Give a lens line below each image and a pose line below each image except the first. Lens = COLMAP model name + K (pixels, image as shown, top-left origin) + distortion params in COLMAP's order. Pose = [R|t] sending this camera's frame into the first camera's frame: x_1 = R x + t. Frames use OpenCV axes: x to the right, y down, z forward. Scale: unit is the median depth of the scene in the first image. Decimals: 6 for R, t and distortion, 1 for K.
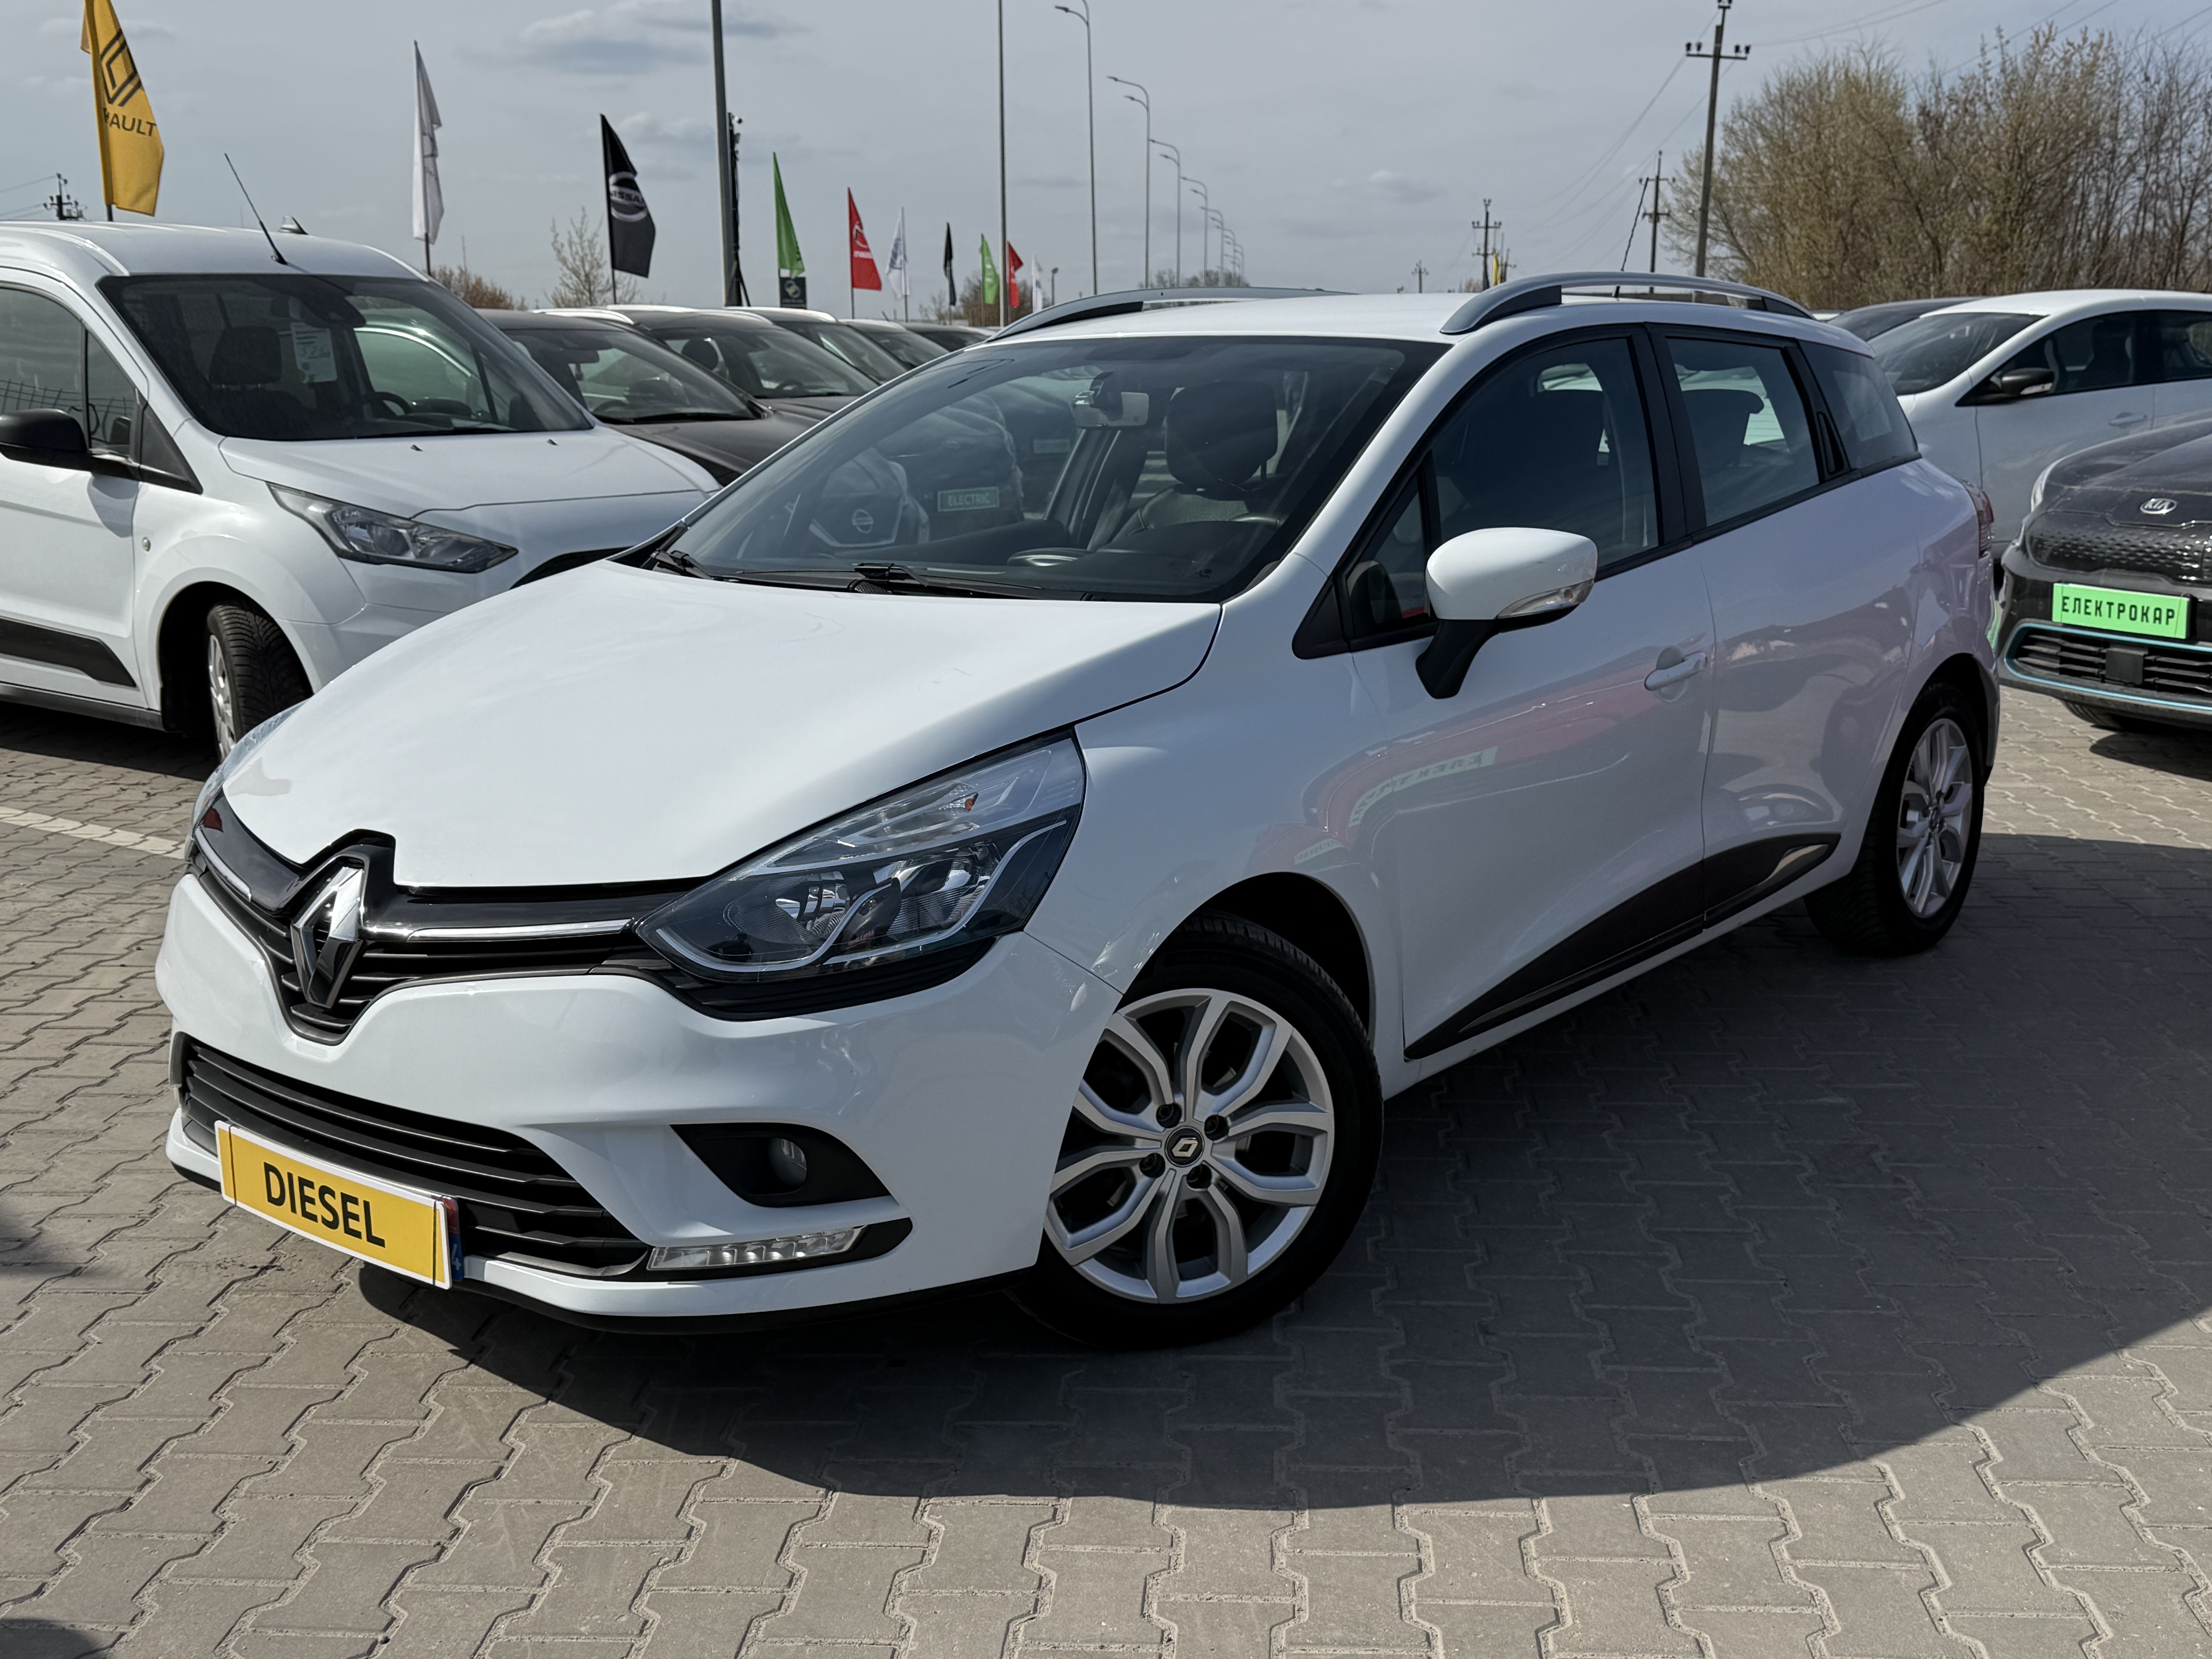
lens RADIAL K [[2311.1, 0, 1117.0], [0, 2311.1, 832.3], [0, 0, 1]] dist [0.029641, 0.000000]
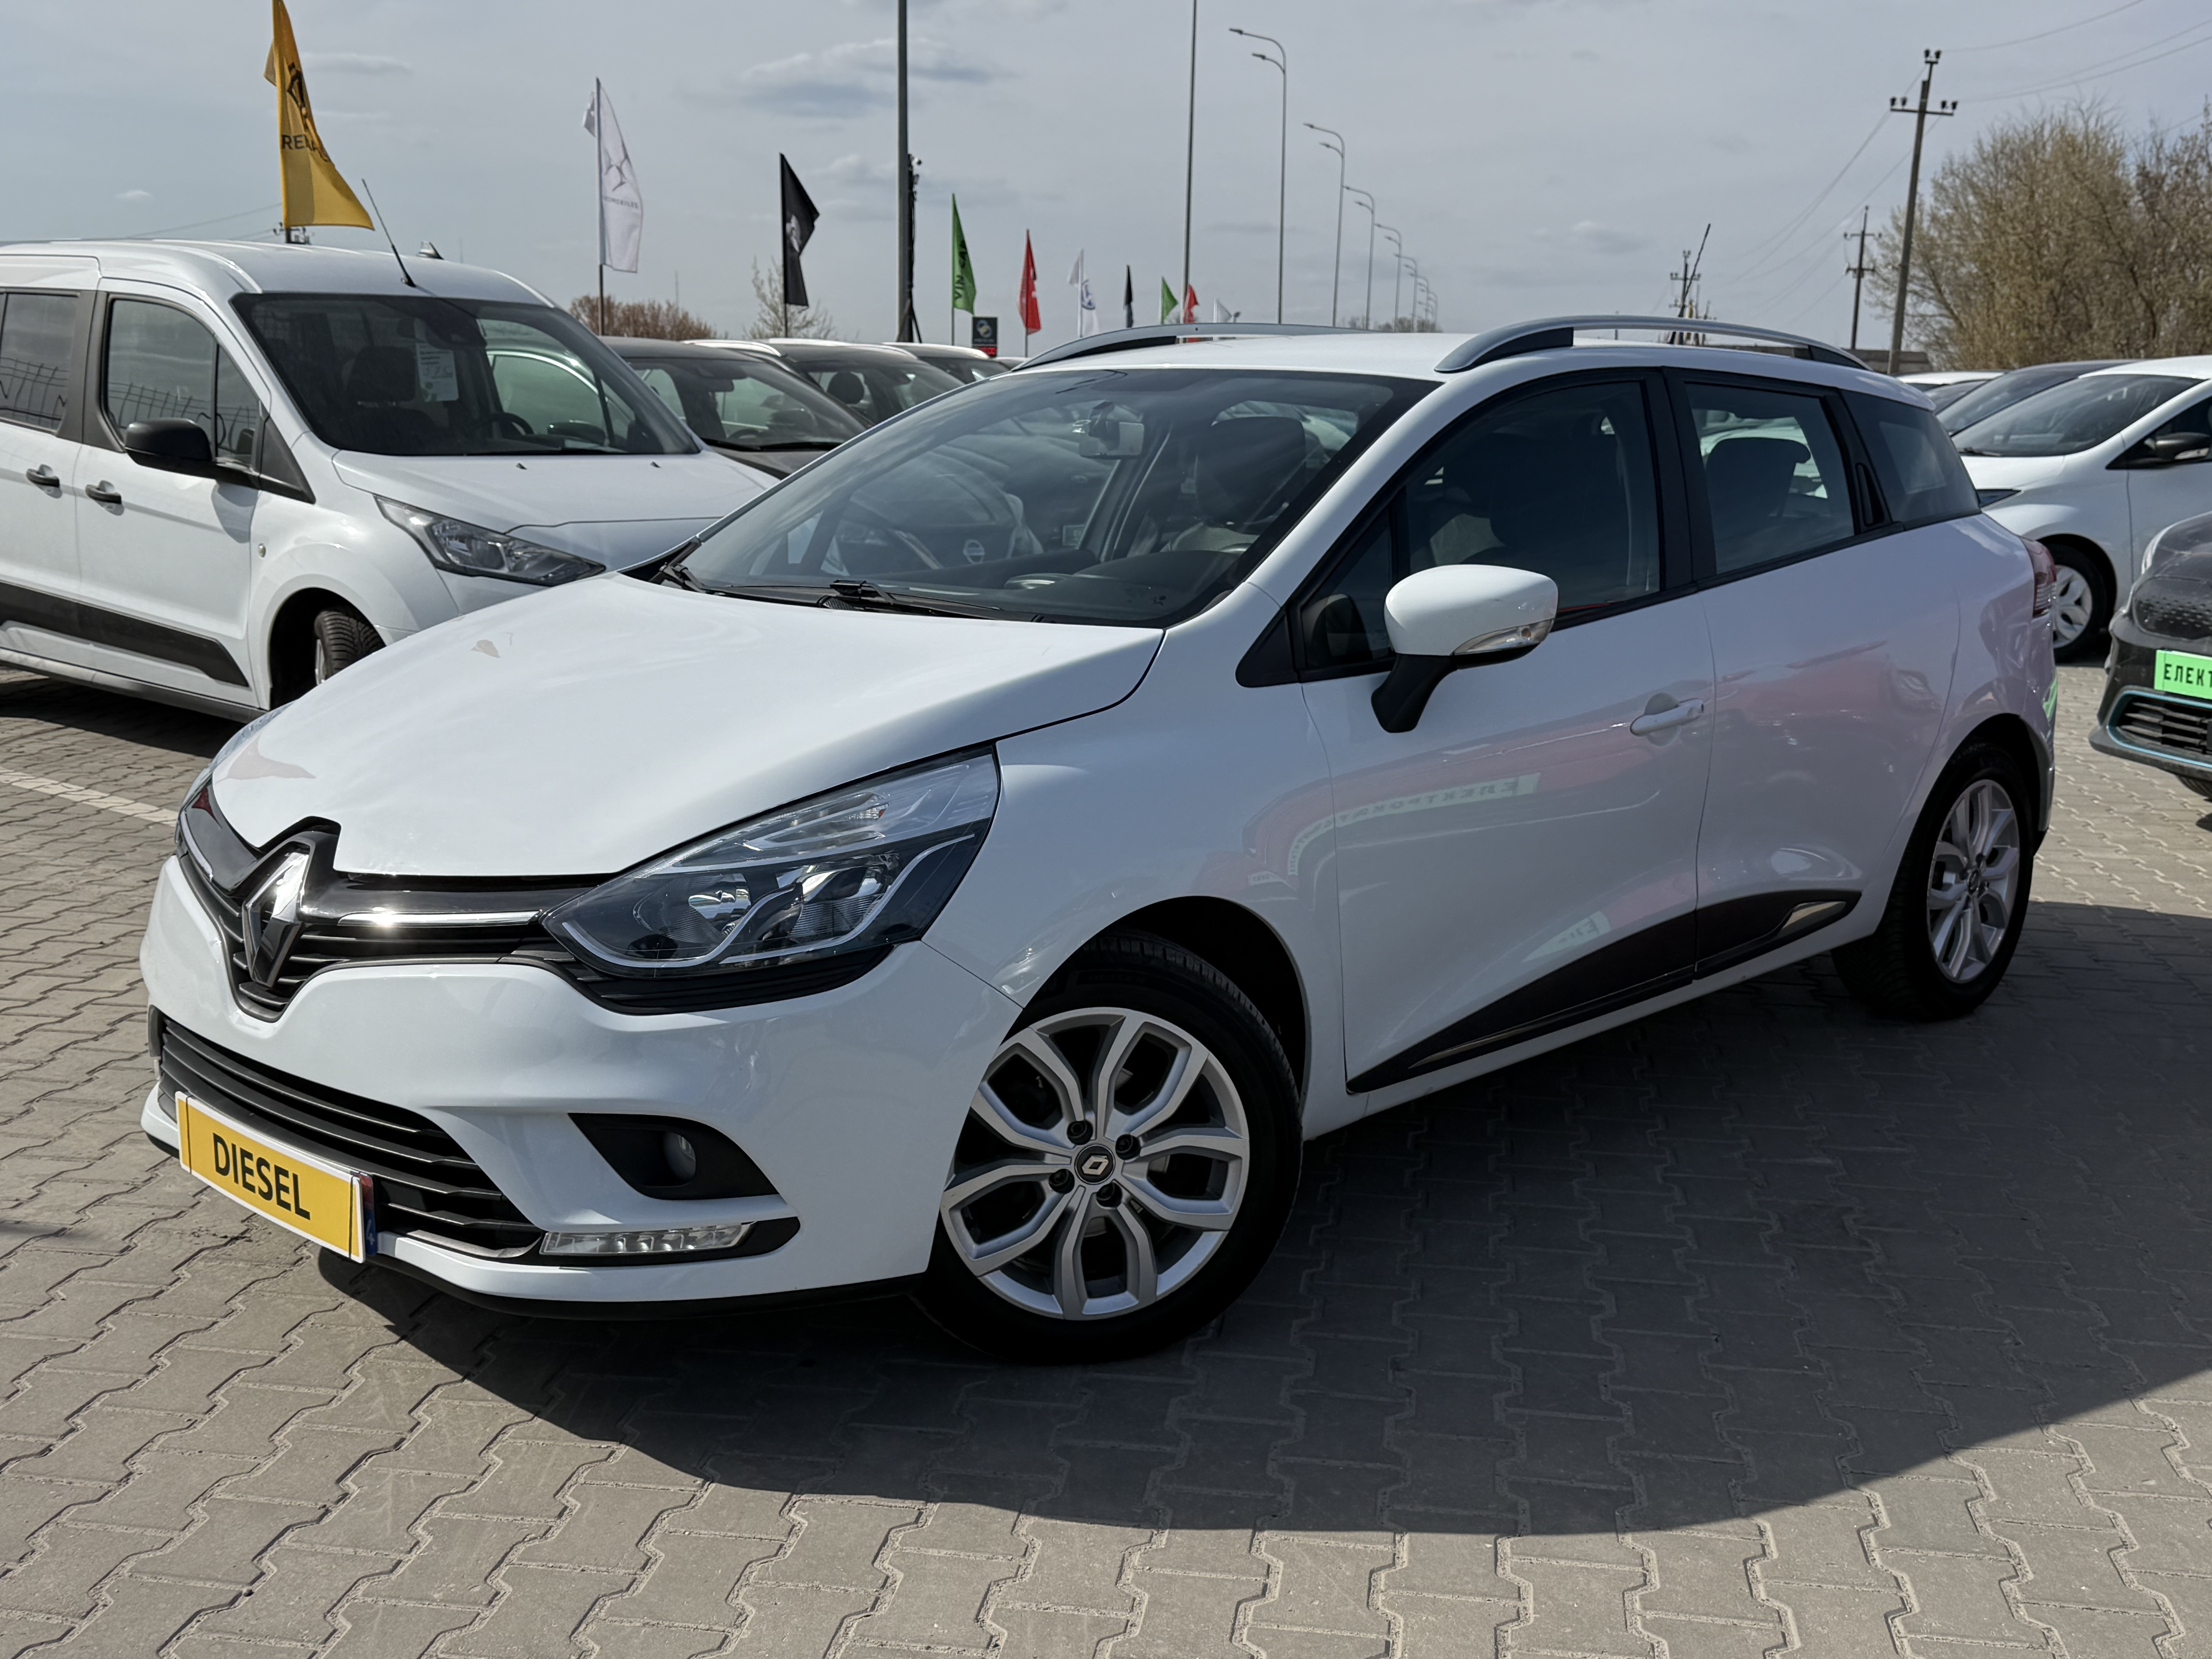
lens RADIAL K [[2311.1, 0, 1098.7], [0, 2311.1, 826.5], [0, 0, 1]] dist [0.029641, 0.000000]
pose [[0.995611, 0.040468, -0.084388, 0.109496], [-0.042197, 0.998932, -0.018807, 0.007747], [0.083537, 0.022286, 0.996255, -0.006847]]
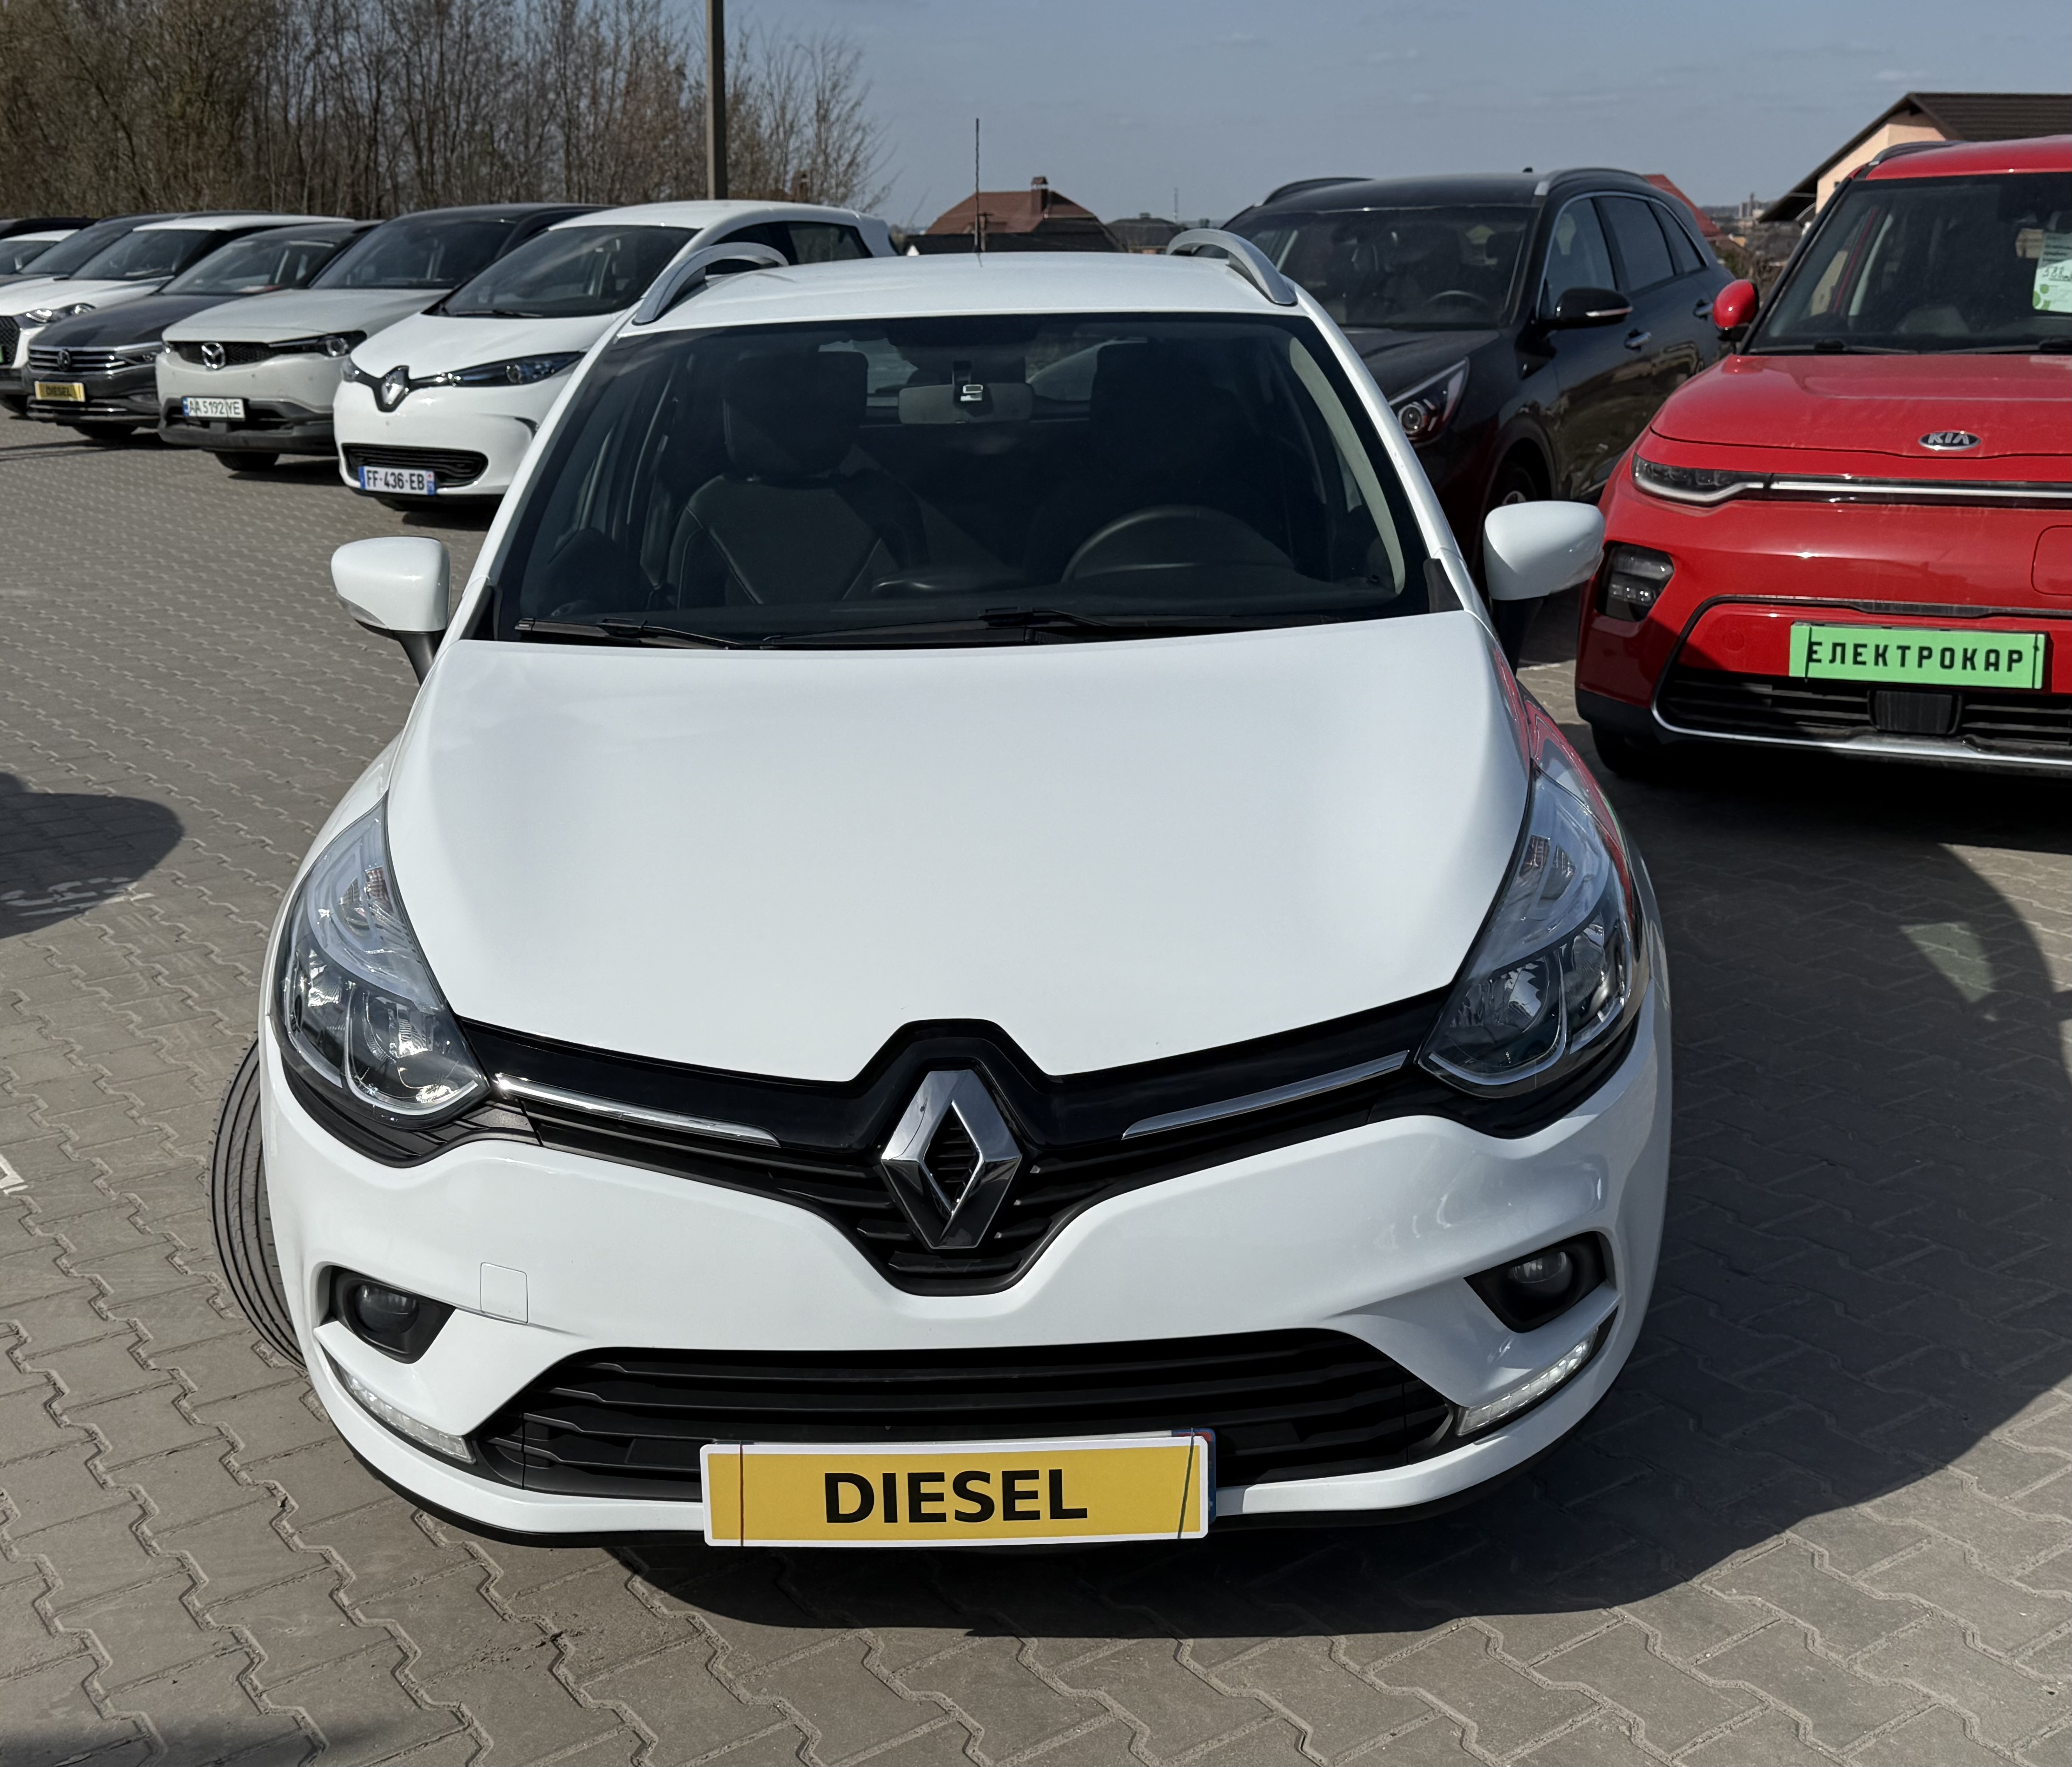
lens RADIAL K [[2490.4, 0, 1035.2], [0, 2490.4, 886.4], [0, 0, 1]] dist [0.035472, 0.000000]
pose [[0.801256, -0.176402, 0.571727, -0.749622], [0.151350, 0.984230, 0.091565, -0.115313], [-0.578863, 0.013164, 0.815319, 0.278190]]
